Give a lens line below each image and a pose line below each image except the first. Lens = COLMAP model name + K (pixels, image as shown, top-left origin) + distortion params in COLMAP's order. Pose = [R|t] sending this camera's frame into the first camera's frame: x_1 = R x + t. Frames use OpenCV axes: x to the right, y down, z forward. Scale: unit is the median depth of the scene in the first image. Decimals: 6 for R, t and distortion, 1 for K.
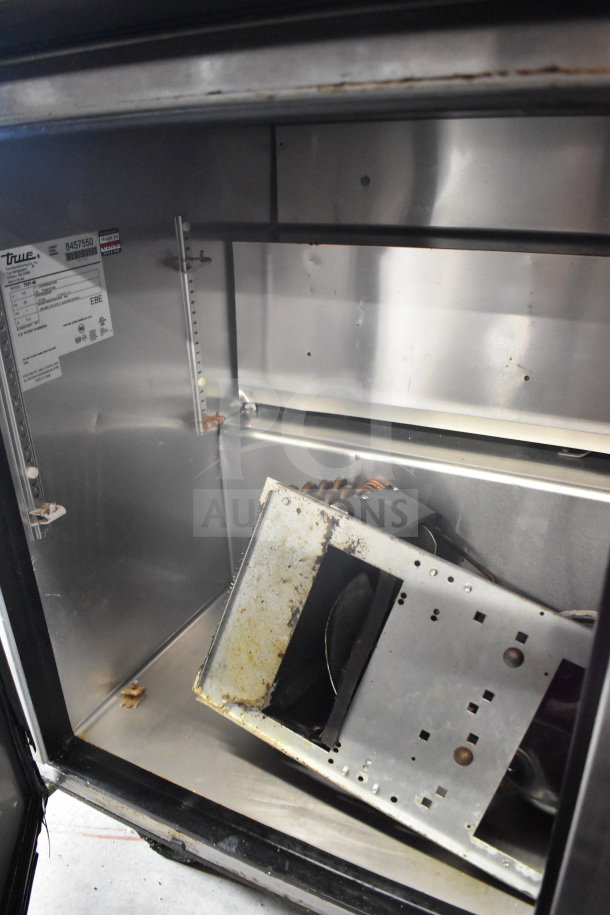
lens RADIAL K [[712.9, 0, 304.2], [0, 712.9, 458.0], [0, 0, 1]] dist [-0.102965, 0.015570]
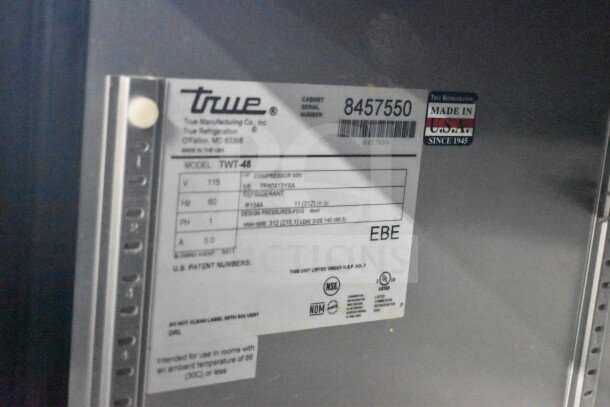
lens RADIAL K [[1014.2, 0, 305.3], [0, 1014.2, 203.5], [0, 0, 1]] dist [-0.016710, 0.000000]
pose [[0.867668, 0.211675, -0.449829, -0.054750], [-0.315974, 0.933365, -0.170266, -0.123144], [0.383814, 0.289869, 0.876734, 0.430599]]
